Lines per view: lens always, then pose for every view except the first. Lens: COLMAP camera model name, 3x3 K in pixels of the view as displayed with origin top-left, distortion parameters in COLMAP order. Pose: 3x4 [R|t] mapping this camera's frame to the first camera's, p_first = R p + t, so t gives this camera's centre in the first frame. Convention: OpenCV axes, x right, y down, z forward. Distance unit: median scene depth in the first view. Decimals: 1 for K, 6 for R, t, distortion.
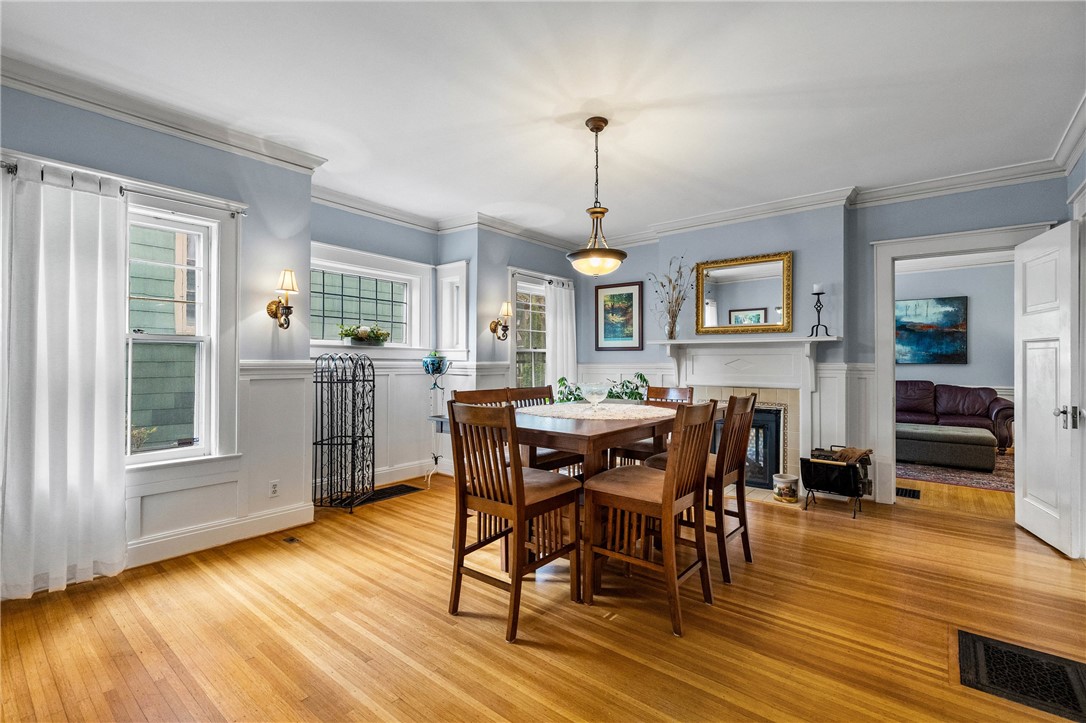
lens RADIAL K [[494.7, 0, 523.8], [0, 494.7, 358.8], [0, 0, 1]] dist [0.003531, -0.000347]
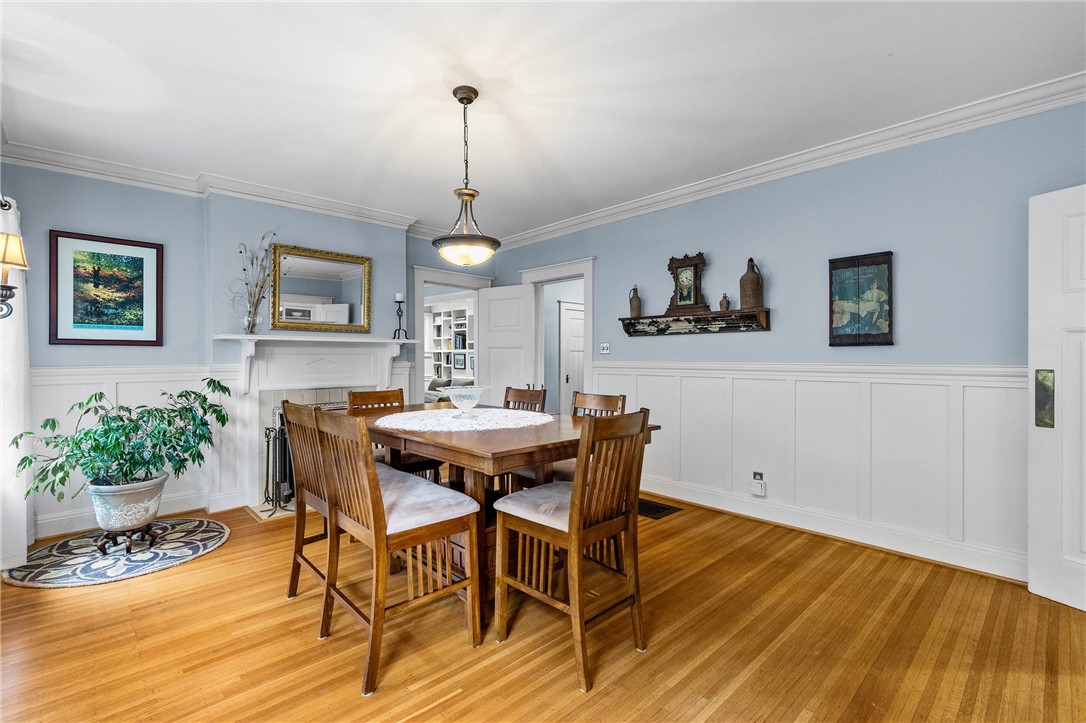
lens RADIAL K [[494.7, 0, 538.2], [0, 494.7, 357.8], [0, 0, 1]] dist [0.003531, -0.000347]
pose [[0.107288, -0.001334, 0.994227, -0.445522], [-0.001354, 0.999998, 0.001488, -0.003195], [-0.994227, -0.001506, 0.107286, 0.479889]]
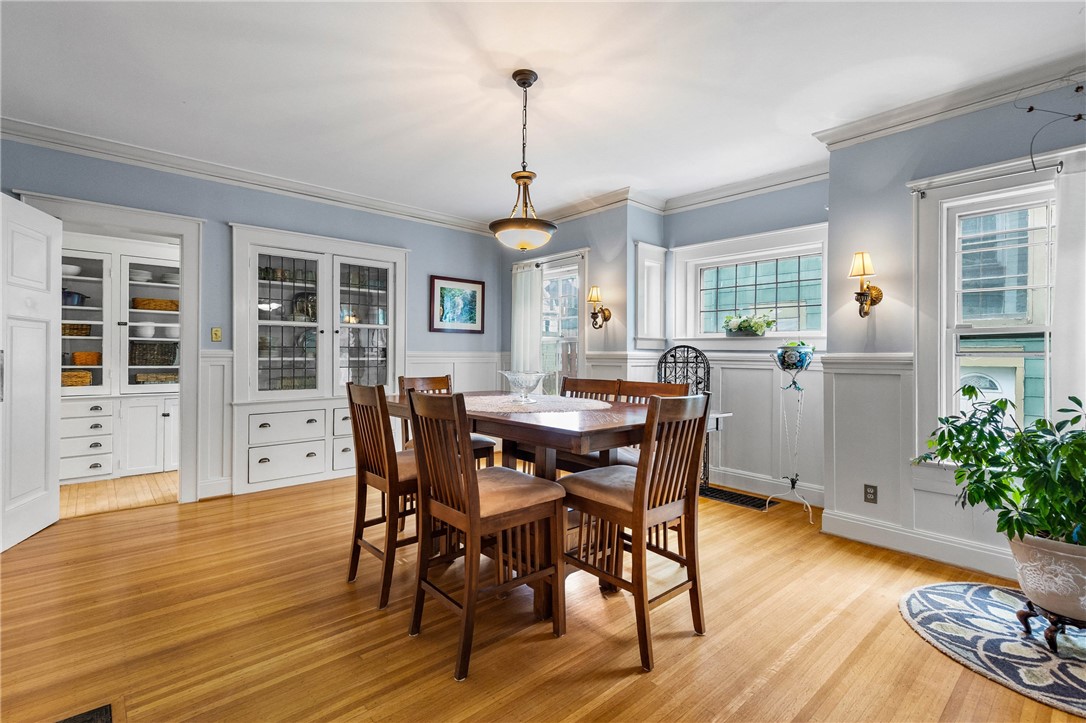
lens RADIAL K [[494.7, 0, 535.4], [0, 494.7, 353.7], [0, 0, 1]] dist [0.003531, -0.000347]
pose [[-0.133510, -0.009142, -0.991005, 0.628870], [-0.005077, 0.999951, -0.008540, 0.015040], [0.991035, 0.003891, -0.133549, 0.705740]]
